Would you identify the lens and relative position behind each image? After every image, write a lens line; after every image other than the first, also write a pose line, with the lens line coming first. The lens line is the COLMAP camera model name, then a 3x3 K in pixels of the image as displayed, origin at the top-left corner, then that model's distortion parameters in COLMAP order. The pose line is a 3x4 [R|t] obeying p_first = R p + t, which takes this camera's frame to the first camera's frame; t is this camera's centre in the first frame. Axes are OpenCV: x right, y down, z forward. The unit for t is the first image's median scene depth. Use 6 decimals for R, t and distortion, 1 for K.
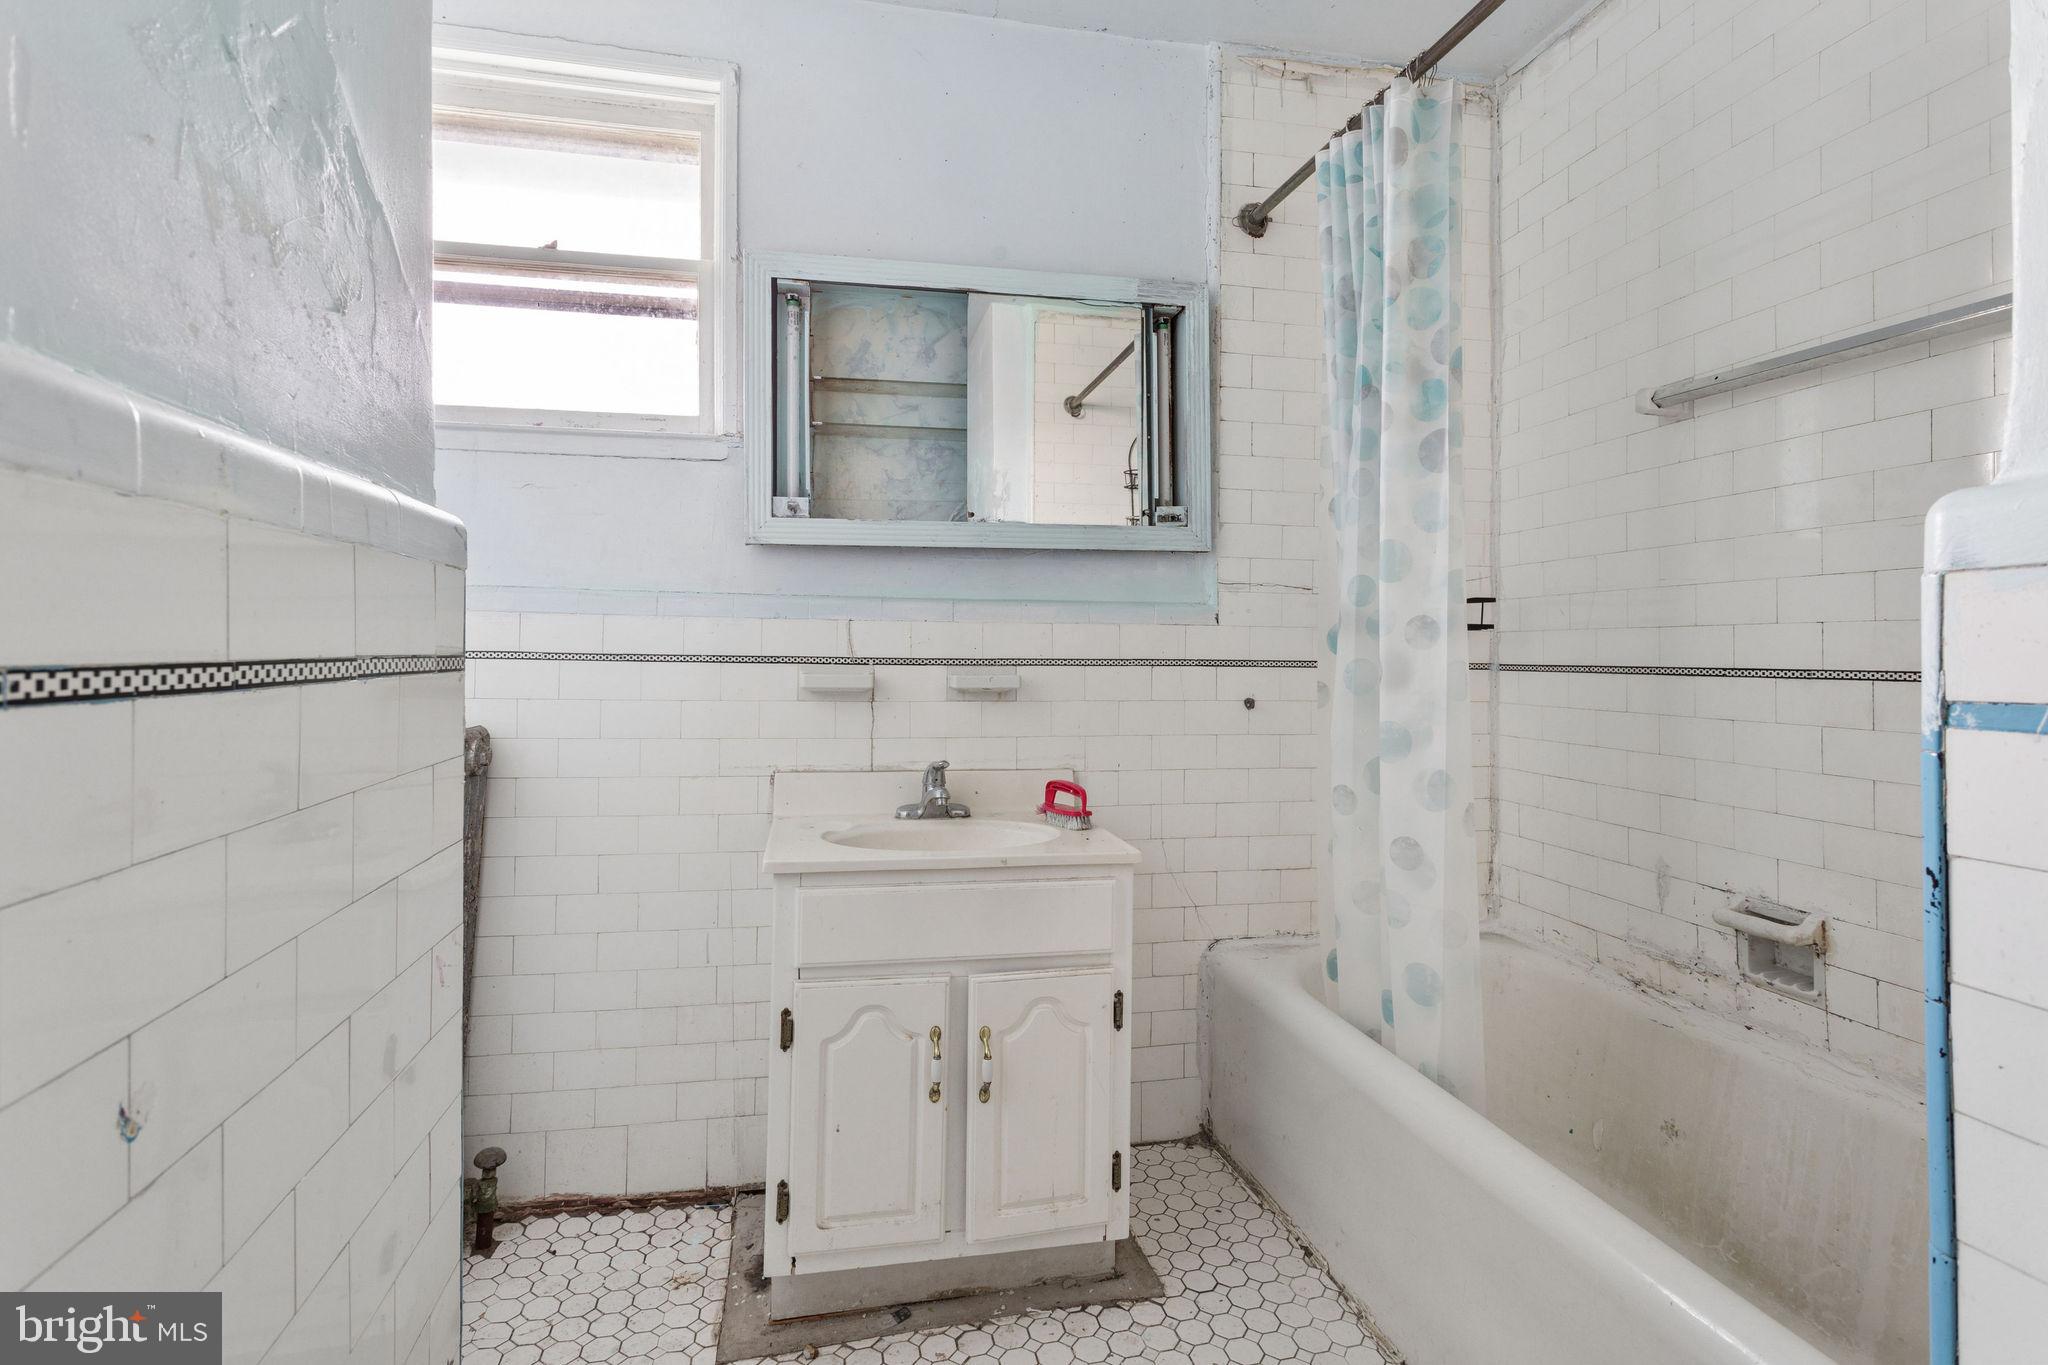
lens RADIAL K [[969.0, 0, 1016.5], [0, 969.0, 664.5], [0, 0, 1]] dist [0.000193, -0.000181]
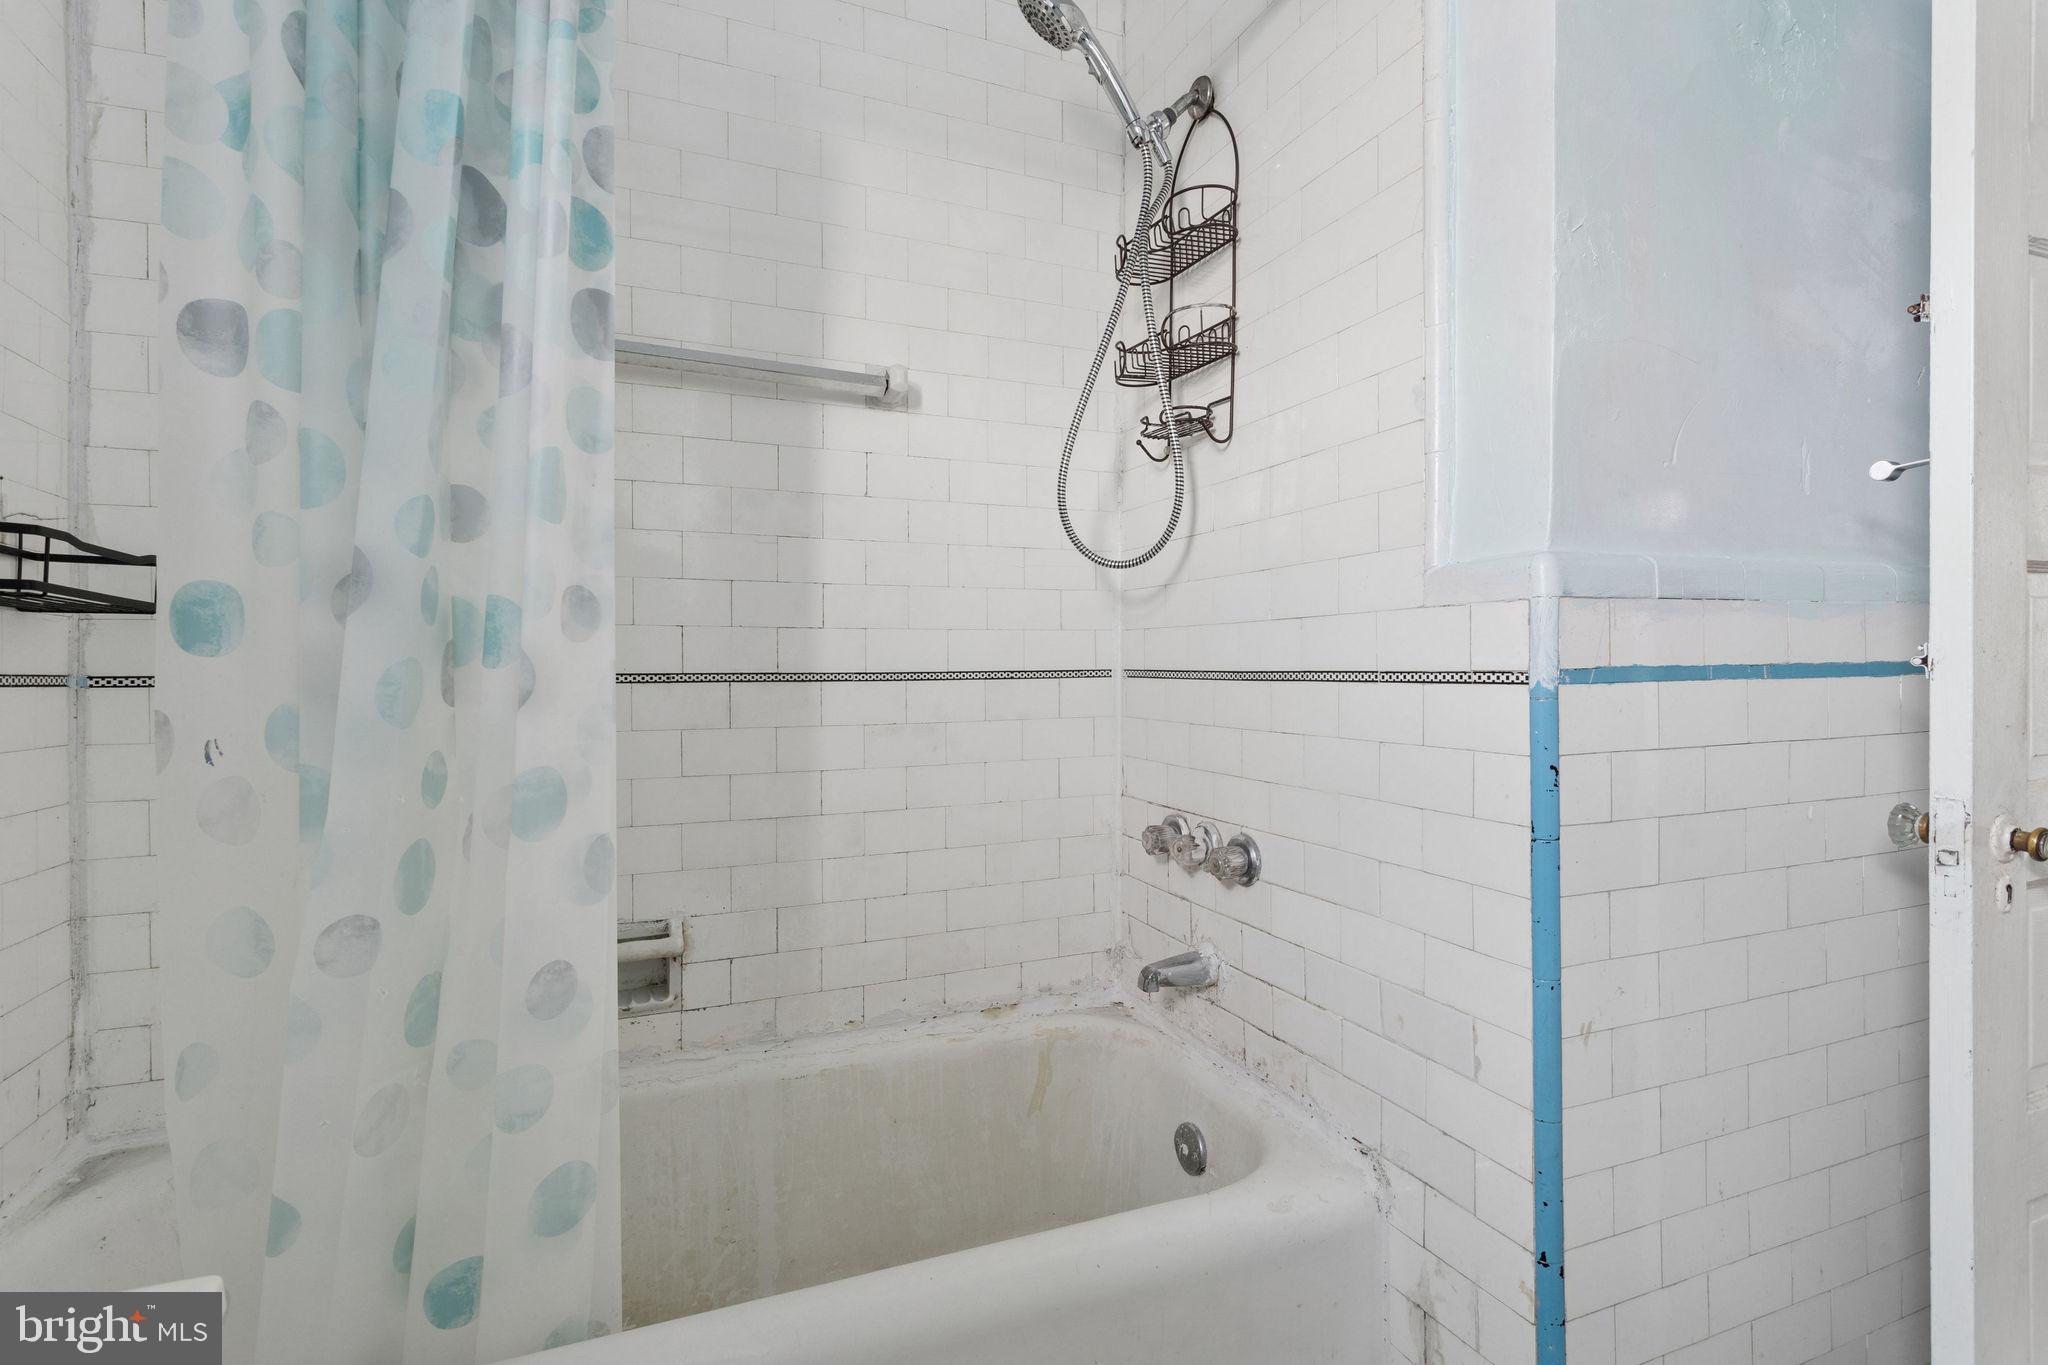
lens RADIAL K [[969.0, 0, 1020.7], [0, 969.0, 672.6], [0, 0, 1]] dist [0.000193, -0.000181]
pose [[-0.180611, -0.003148, 0.983550, -0.216596], [0.017503, 0.999826, 0.006415, 0.004604], [-0.983399, 0.018373, -0.180524, 0.811990]]
